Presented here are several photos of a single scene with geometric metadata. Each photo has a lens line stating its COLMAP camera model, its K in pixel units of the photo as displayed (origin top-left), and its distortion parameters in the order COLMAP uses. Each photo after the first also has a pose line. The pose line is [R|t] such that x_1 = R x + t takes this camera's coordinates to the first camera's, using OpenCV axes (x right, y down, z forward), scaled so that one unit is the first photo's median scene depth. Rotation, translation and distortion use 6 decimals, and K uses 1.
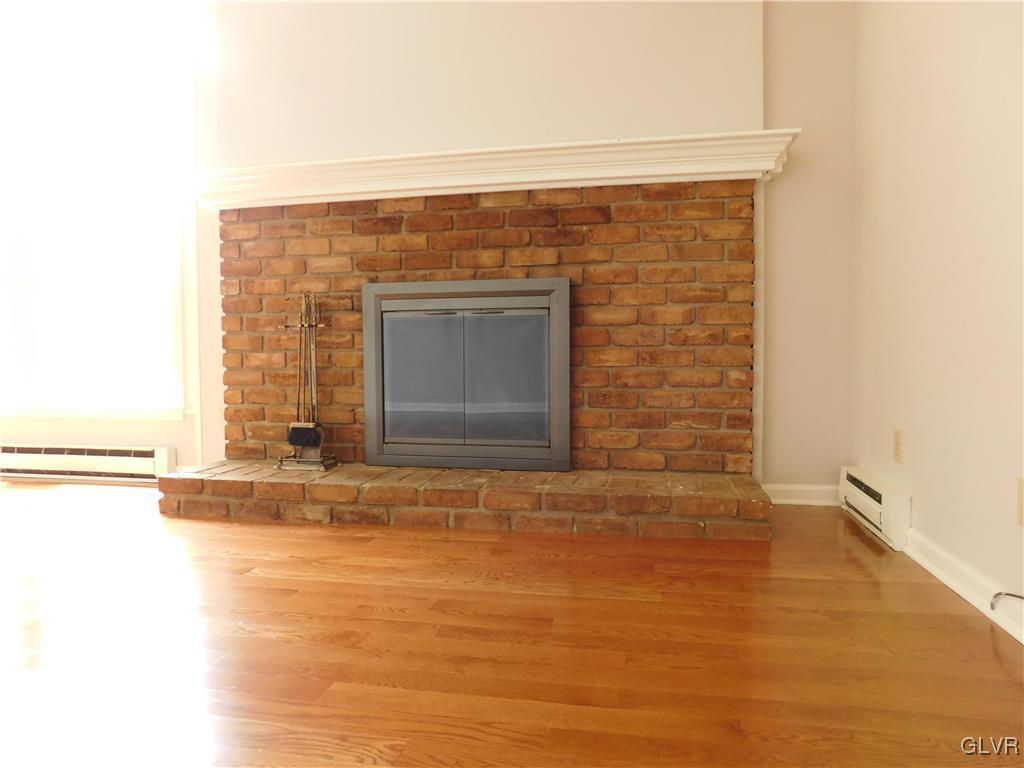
lens RADIAL K [[669.3, 0, 512.0], [0, 669.3, 384.0], [0, 0, 1]] dist [0.000284, 0.001363]
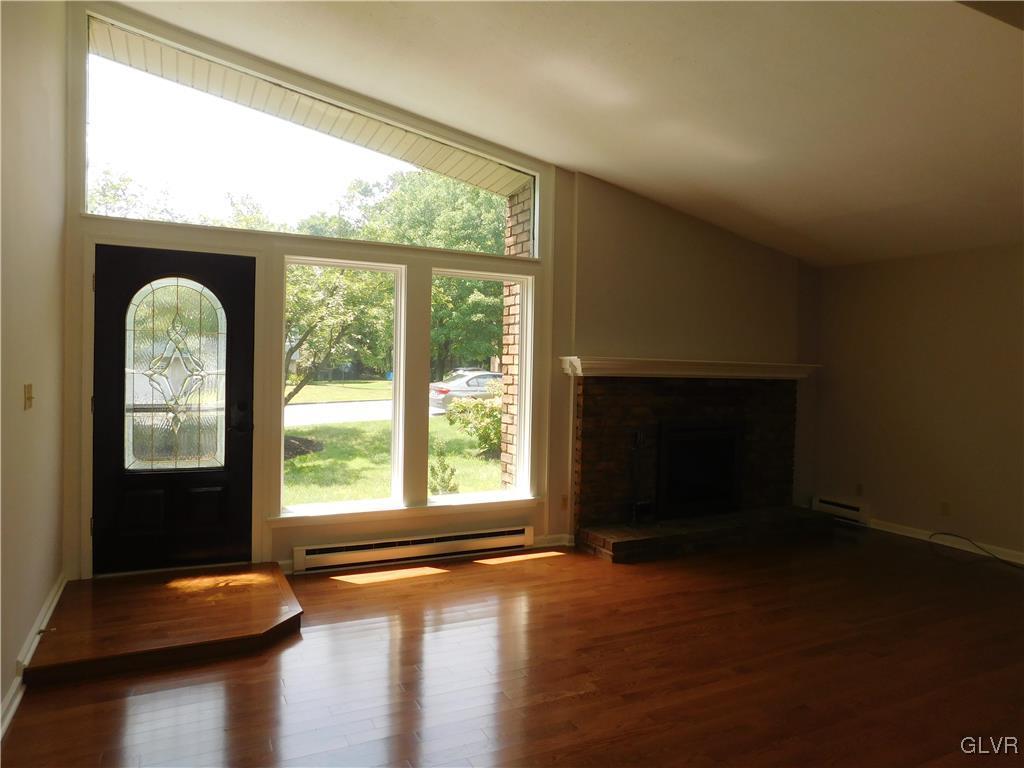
lens RADIAL K [[669.3, 0, 512.0], [0, 669.3, 384.0], [0, 0, 1]] dist [0.000284, 0.001363]
pose [[0.780286, 0.018992, 0.625134, -1.811276], [0.015230, 0.998665, -0.049349, -0.182698], [-0.625237, 0.048027, 0.778956, -0.201408]]
